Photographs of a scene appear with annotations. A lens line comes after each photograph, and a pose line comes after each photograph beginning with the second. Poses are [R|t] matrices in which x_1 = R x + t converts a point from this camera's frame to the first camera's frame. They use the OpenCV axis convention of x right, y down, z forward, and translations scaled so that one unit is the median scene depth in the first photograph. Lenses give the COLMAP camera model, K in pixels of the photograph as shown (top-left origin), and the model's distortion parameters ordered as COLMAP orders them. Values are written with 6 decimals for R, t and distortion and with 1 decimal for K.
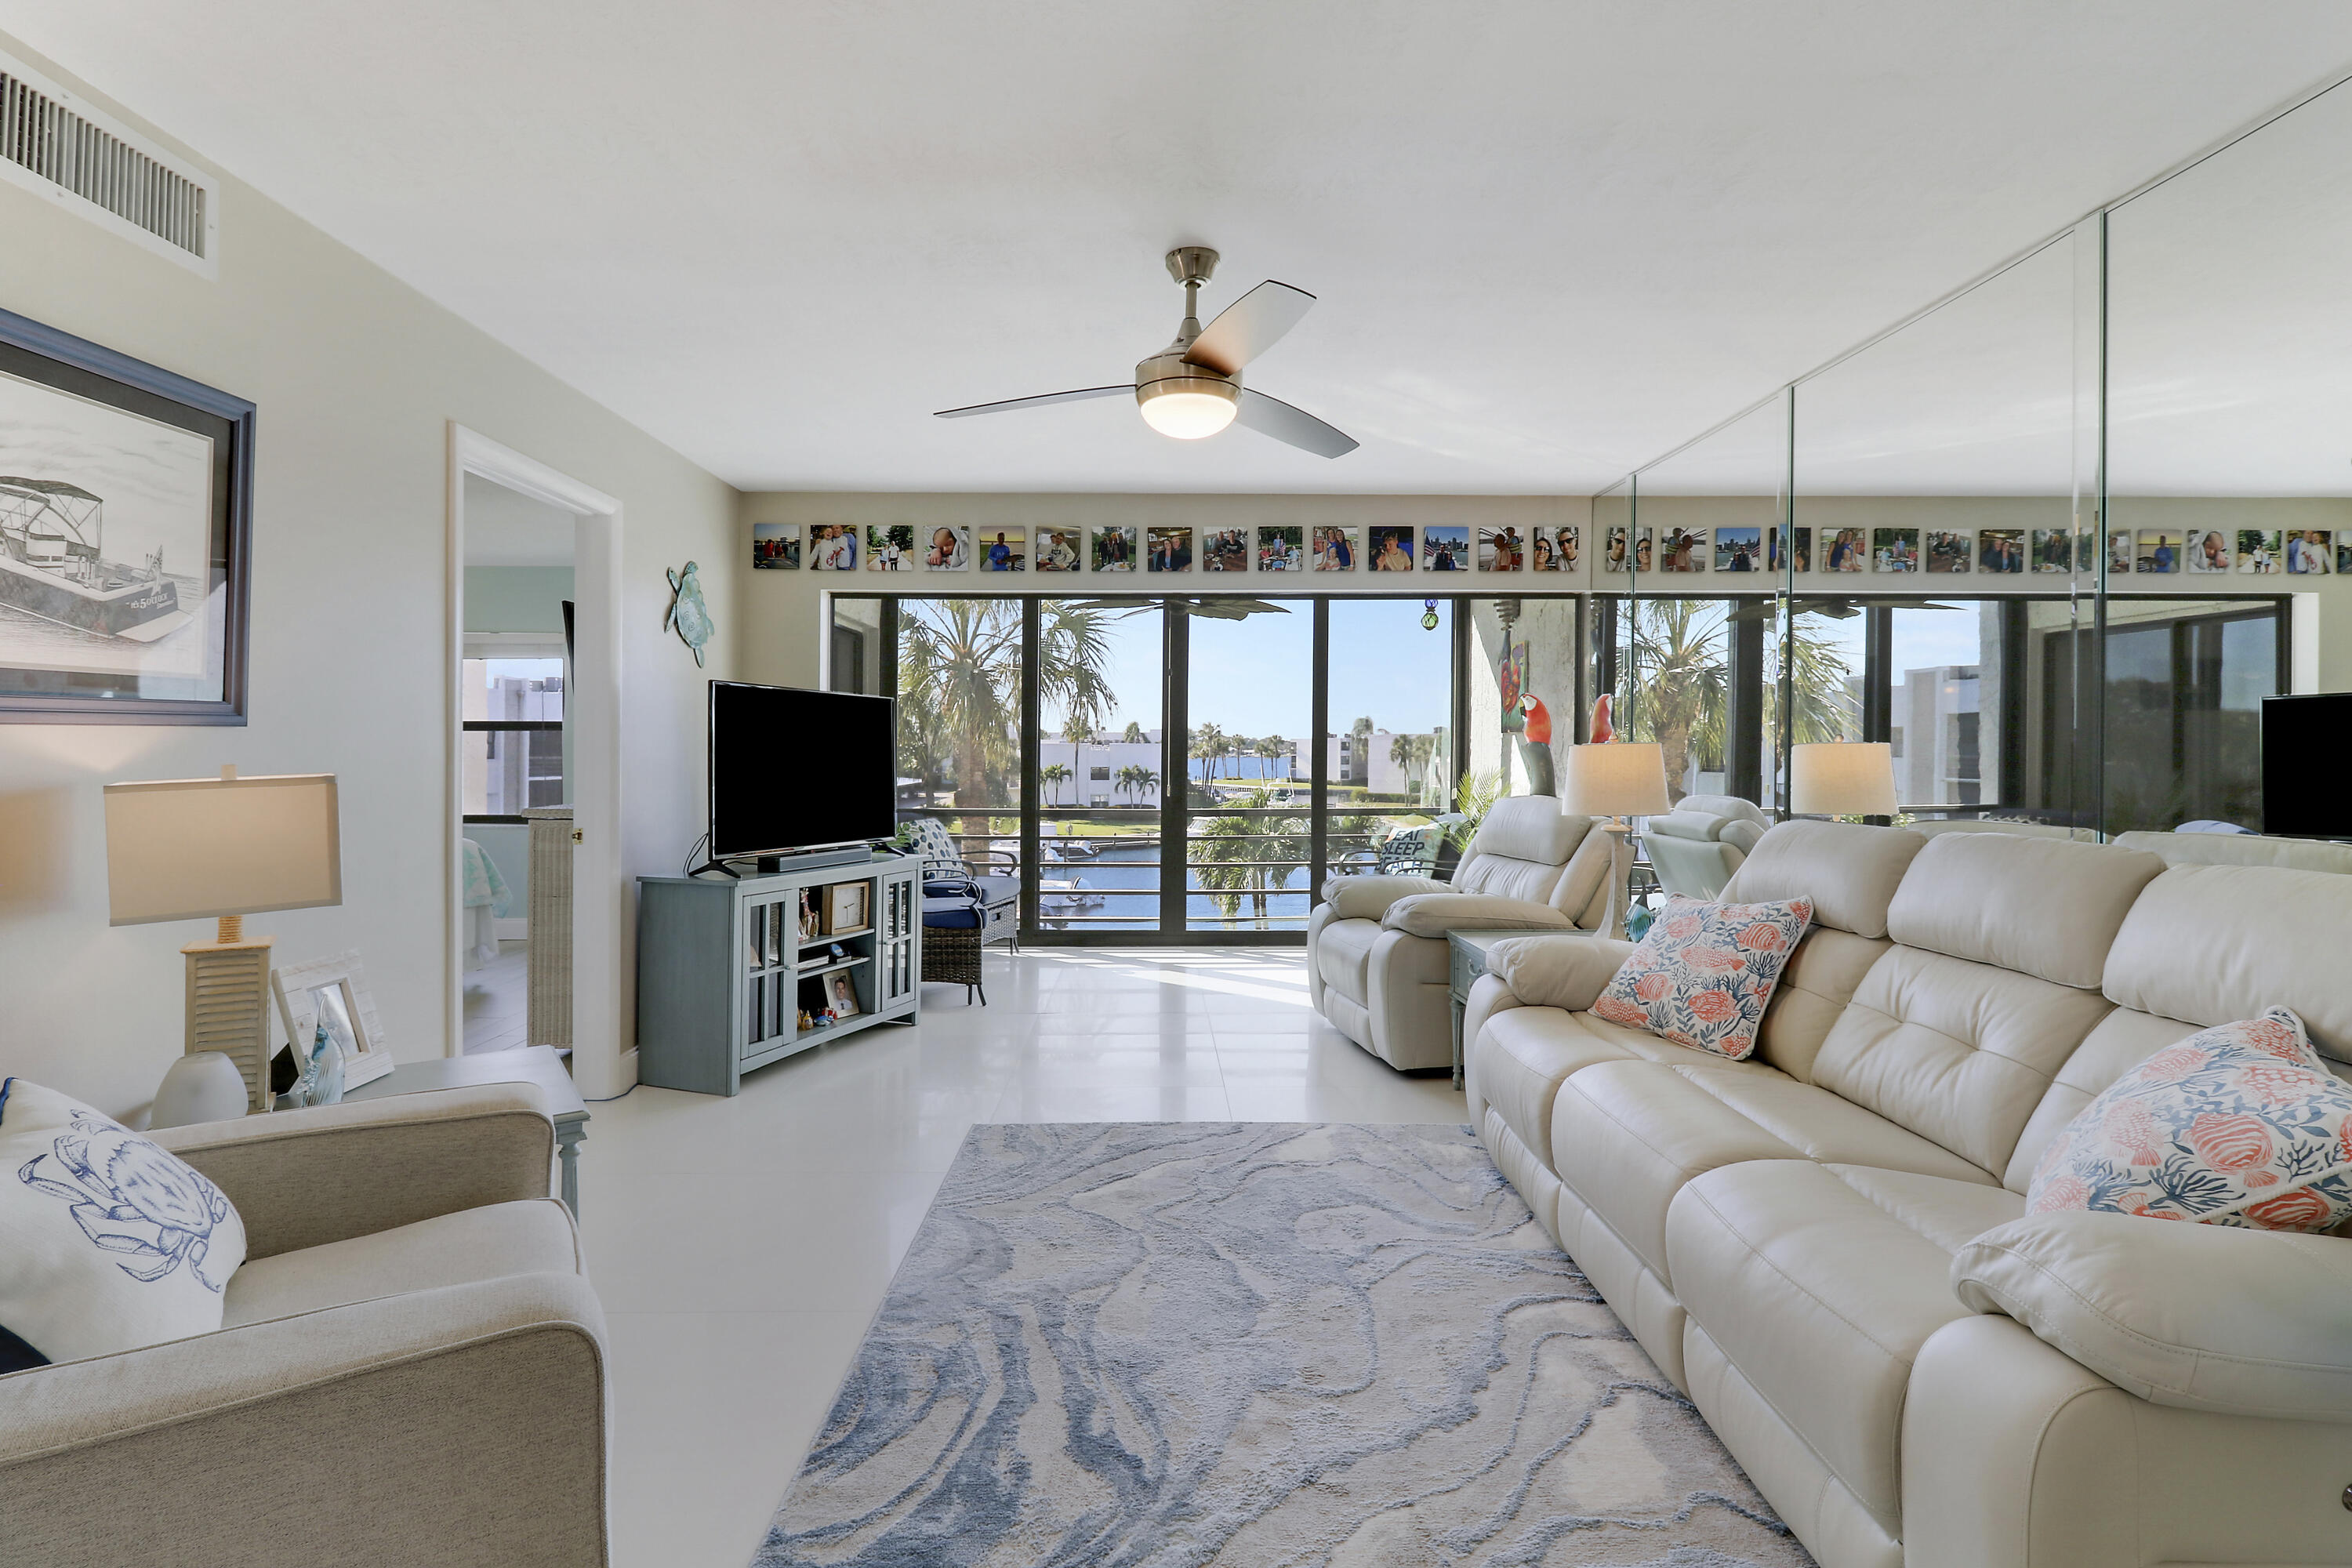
lens RADIAL K [[1105.2, 0, 1172.0], [0, 1105.2, 759.4], [0, 0, 1]] dist [-0.004992, -0.008863]
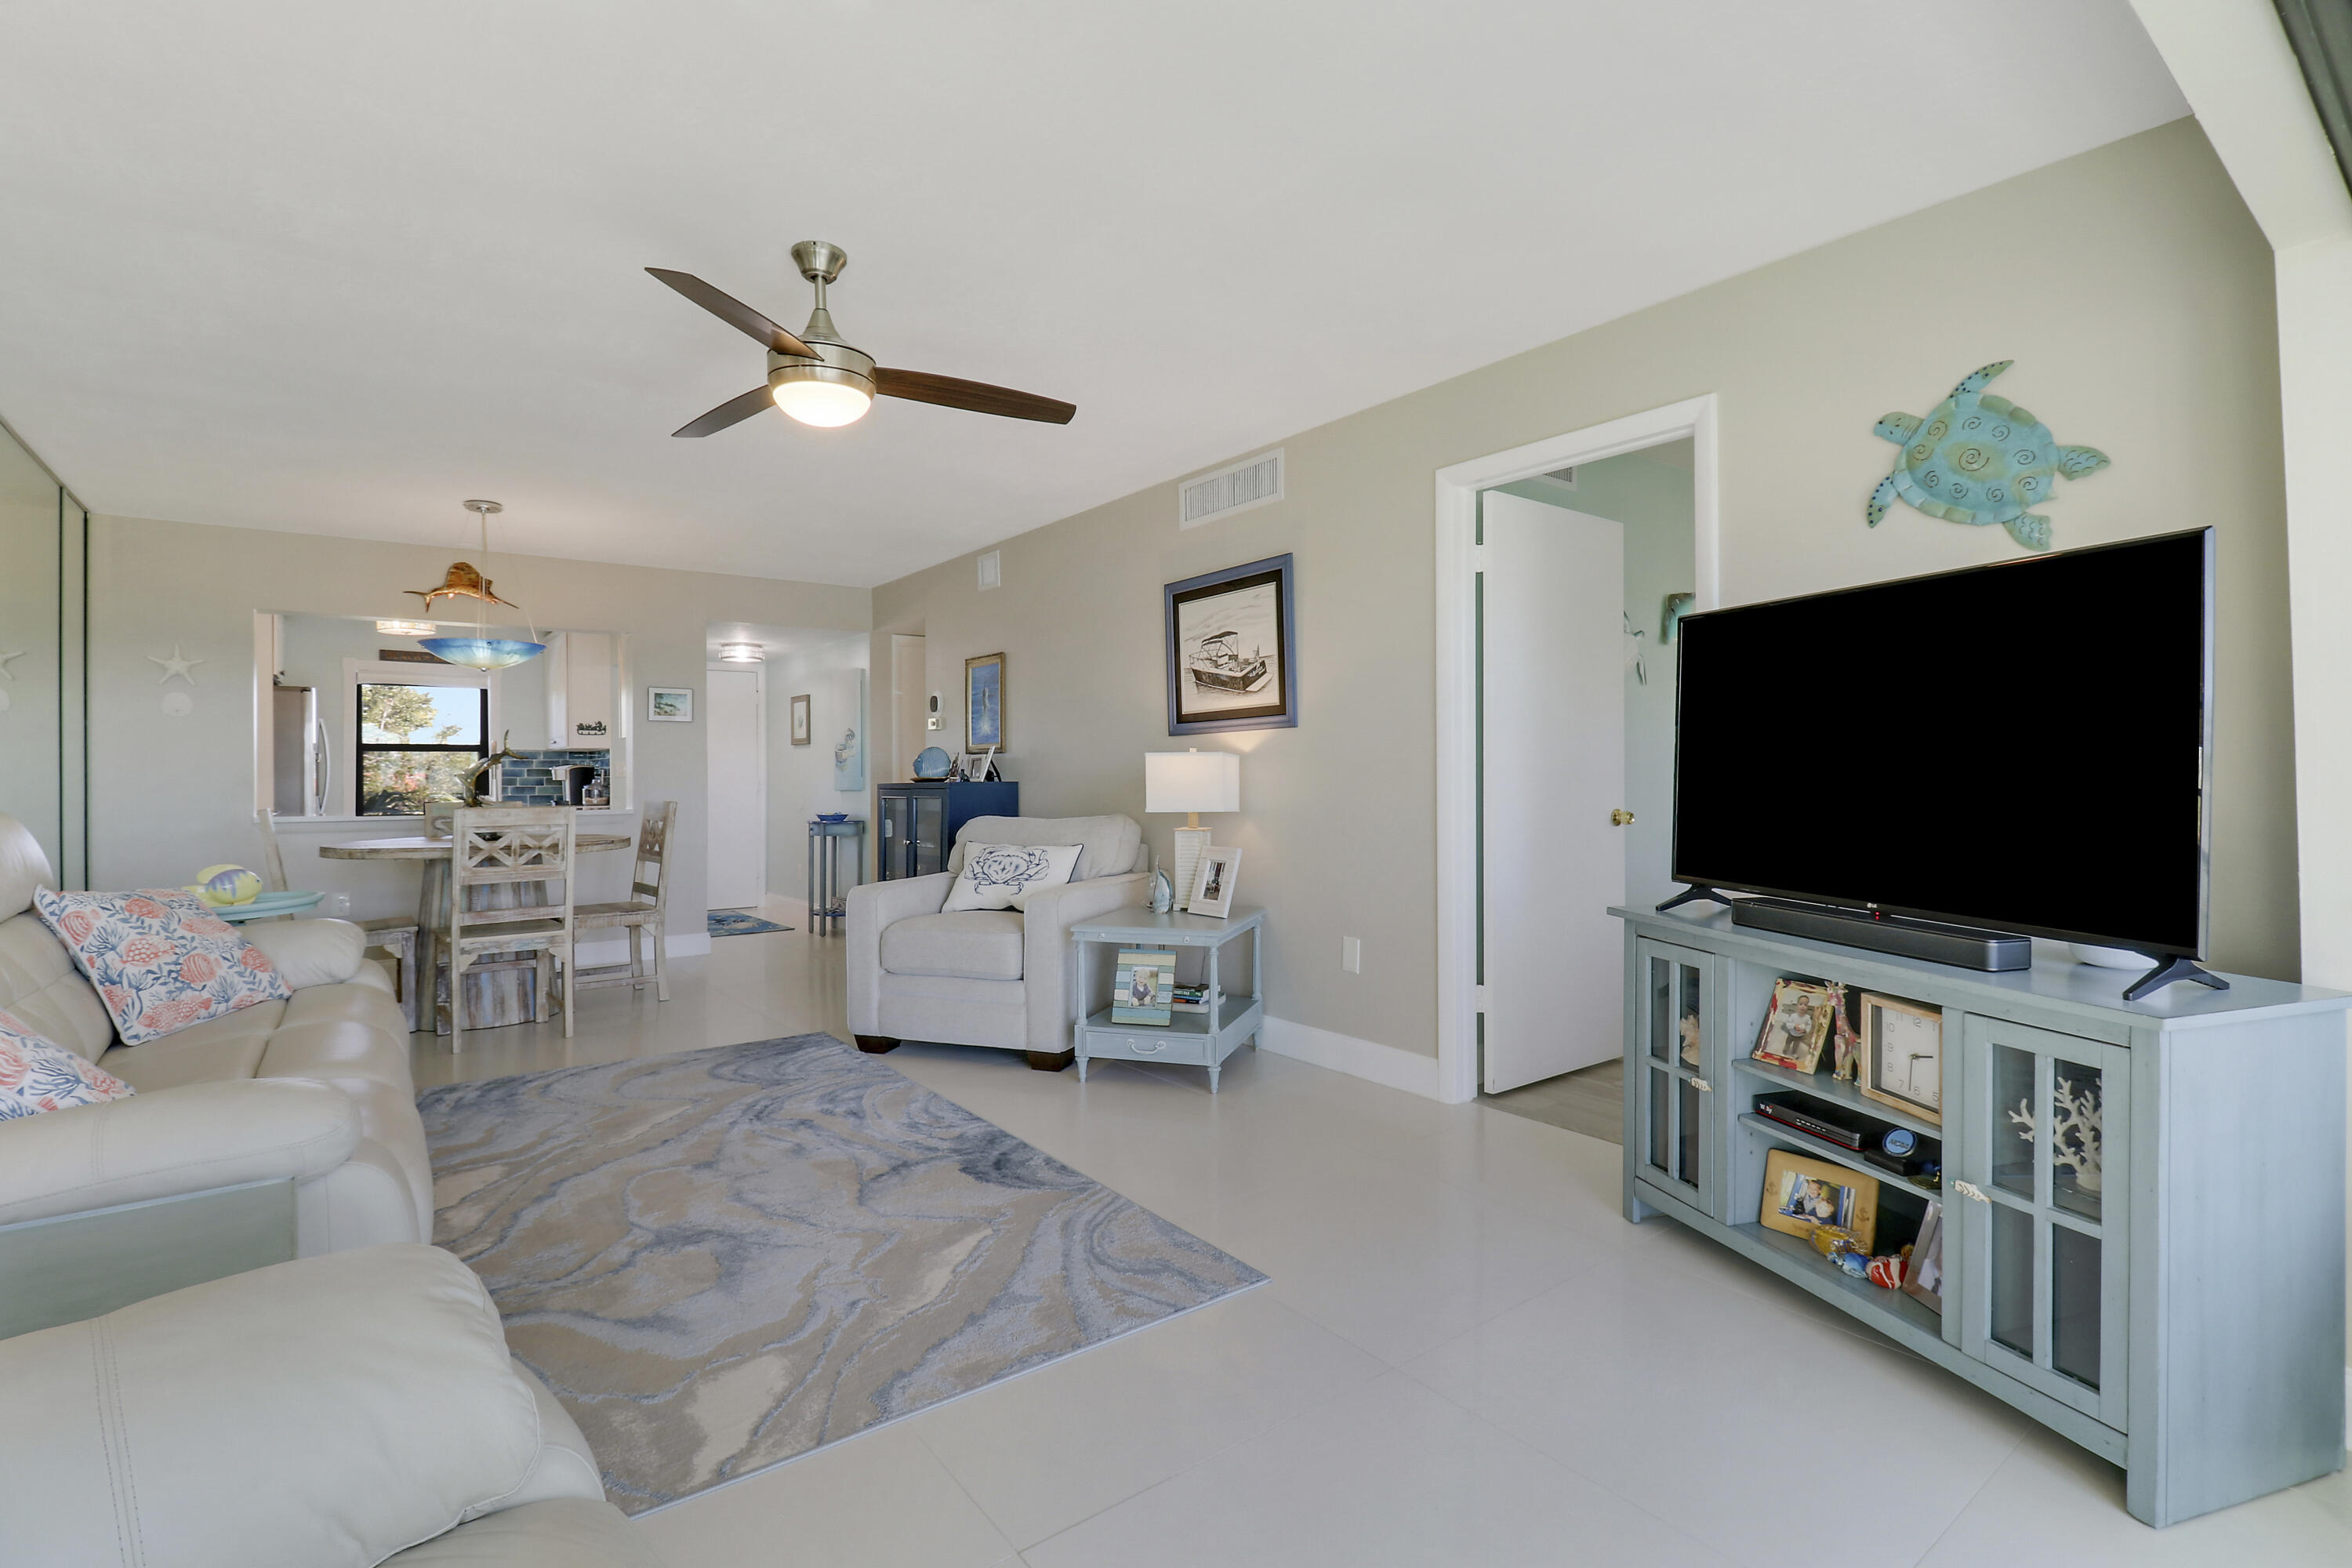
lens RADIAL K [[1105.2, 0, 1208.2], [0, 1105.2, 766.1], [0, 0, 1]] dist [-0.004992, -0.008863]
pose [[-0.799318, -0.000943, -0.600908, 0.179222], [0.000068, 0.999999, -0.001660, 0.017897], [0.600908, -0.001368, -0.799317, 1.077417]]
